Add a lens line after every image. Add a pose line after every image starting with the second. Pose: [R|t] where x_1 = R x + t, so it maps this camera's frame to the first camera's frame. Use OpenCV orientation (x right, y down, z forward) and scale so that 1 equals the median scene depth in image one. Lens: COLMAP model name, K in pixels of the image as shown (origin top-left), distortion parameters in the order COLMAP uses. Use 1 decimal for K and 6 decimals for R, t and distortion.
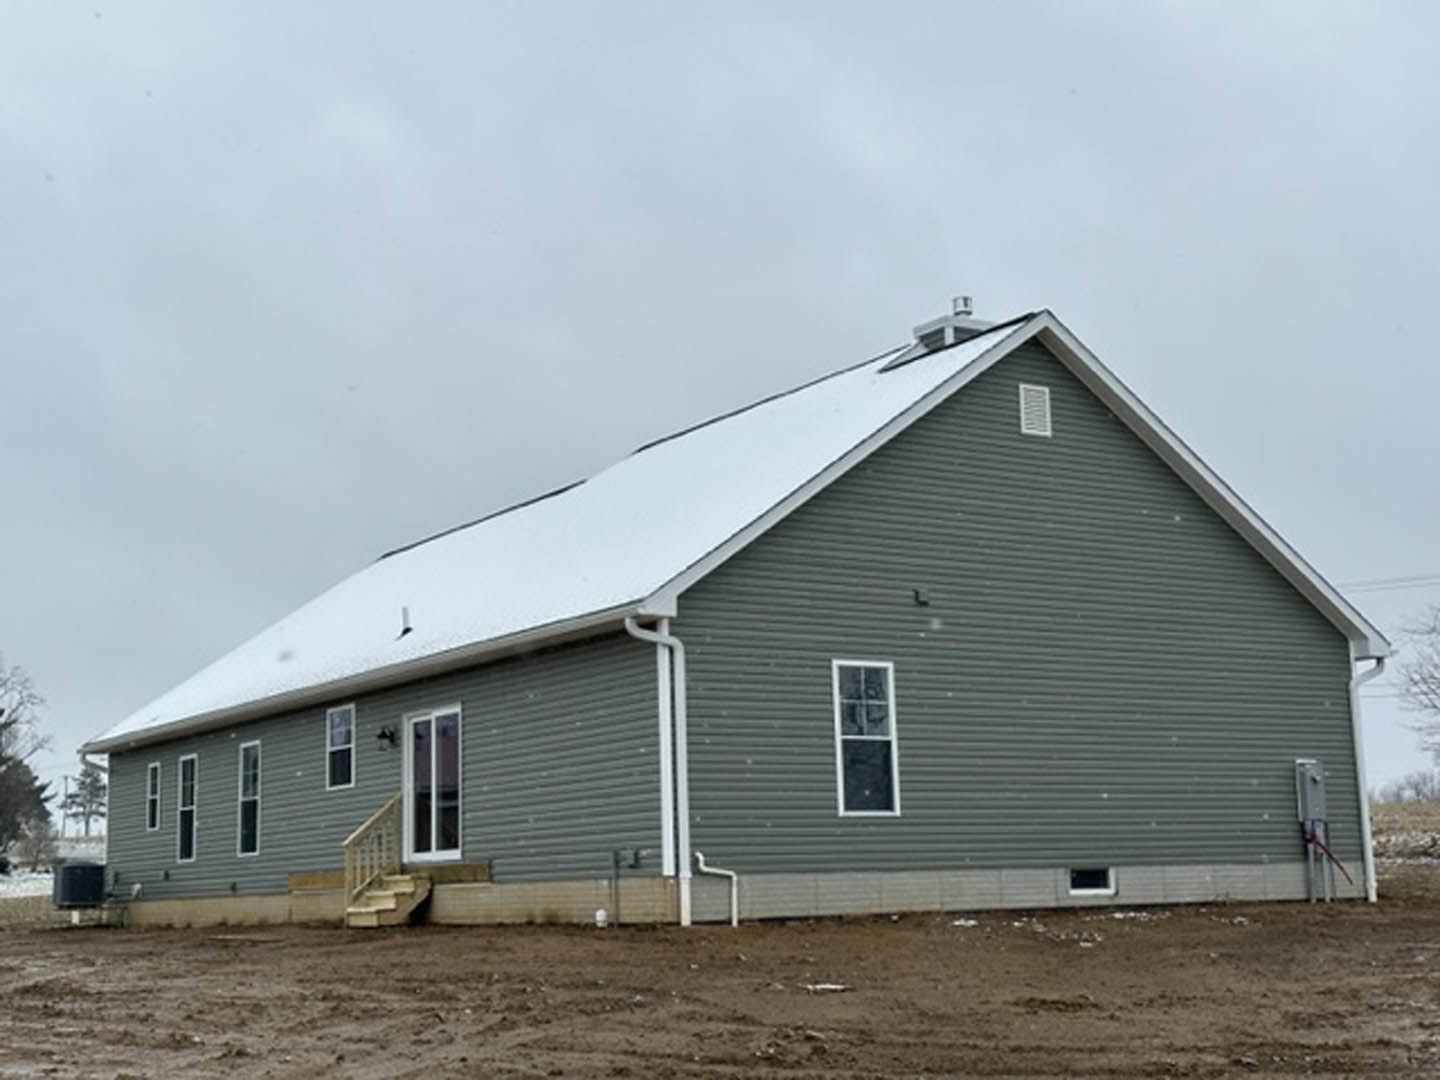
lens RADIAL K [[2015.5, 0, 724.2], [0, 2015.5, 539.0], [0, 0, 1]] dist [0.140251, 0.000000]
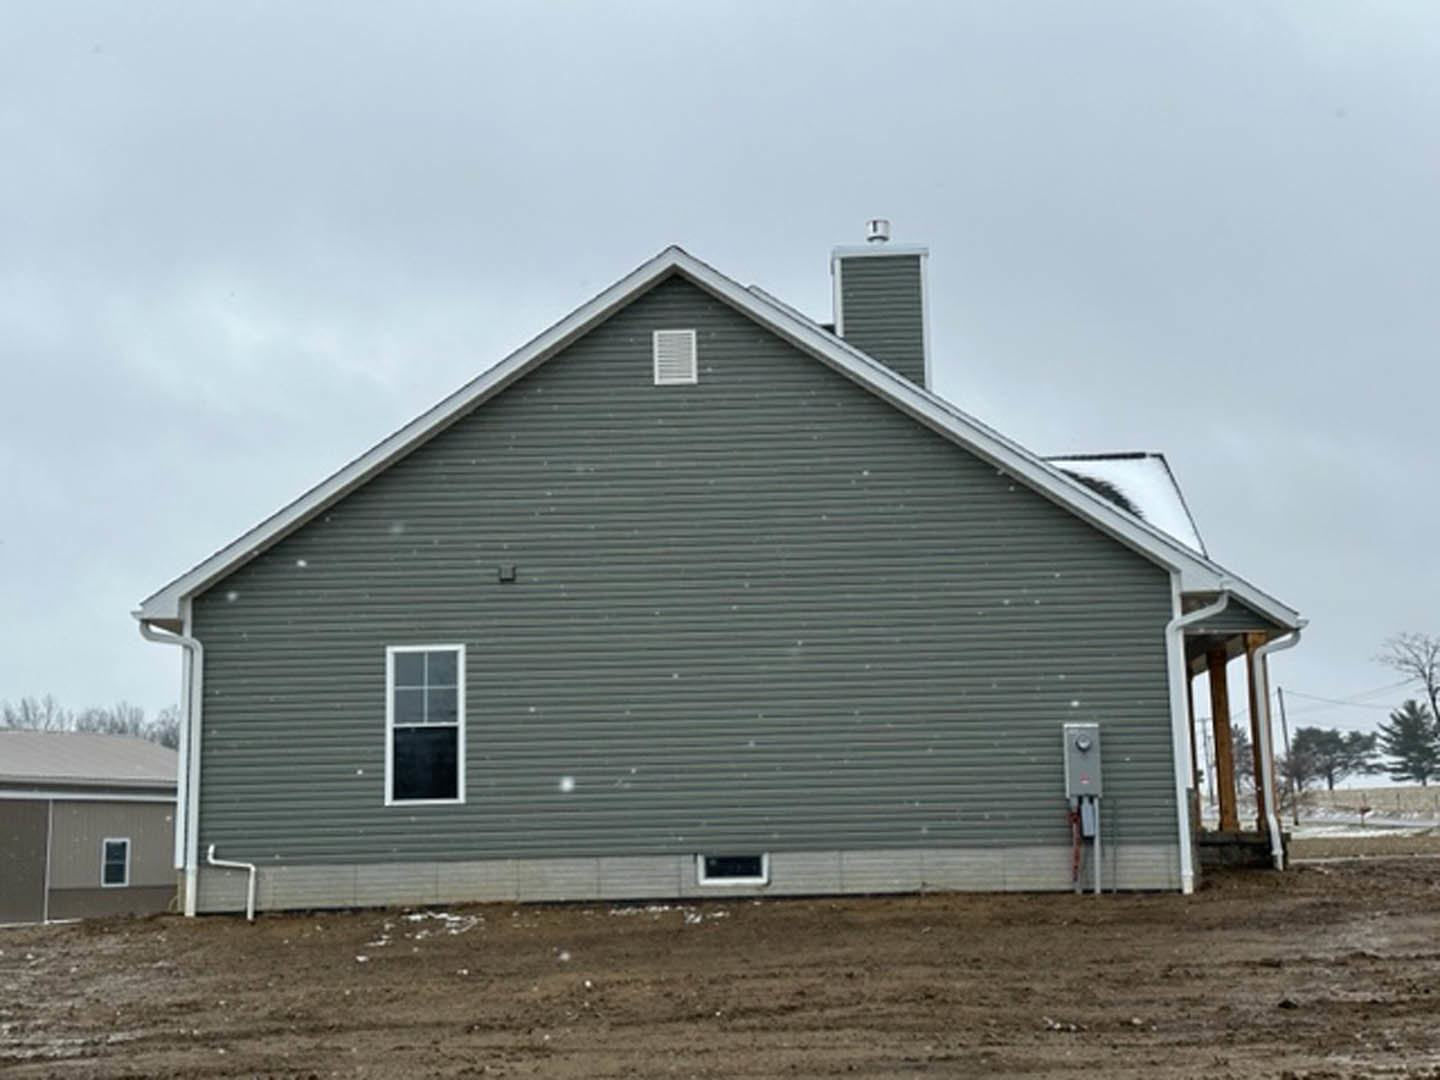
lens RADIAL K [[2015.5, 0, 722.1], [0, 2015.5, 535.4], [0, 0, 1]] dist [0.140251, 0.000000]
pose [[0.819965, -0.083205, -0.566334, 0.738695], [0.094105, 0.995512, -0.010010, 0.030346], [0.564625, -0.045087, 0.824115, 0.275867]]
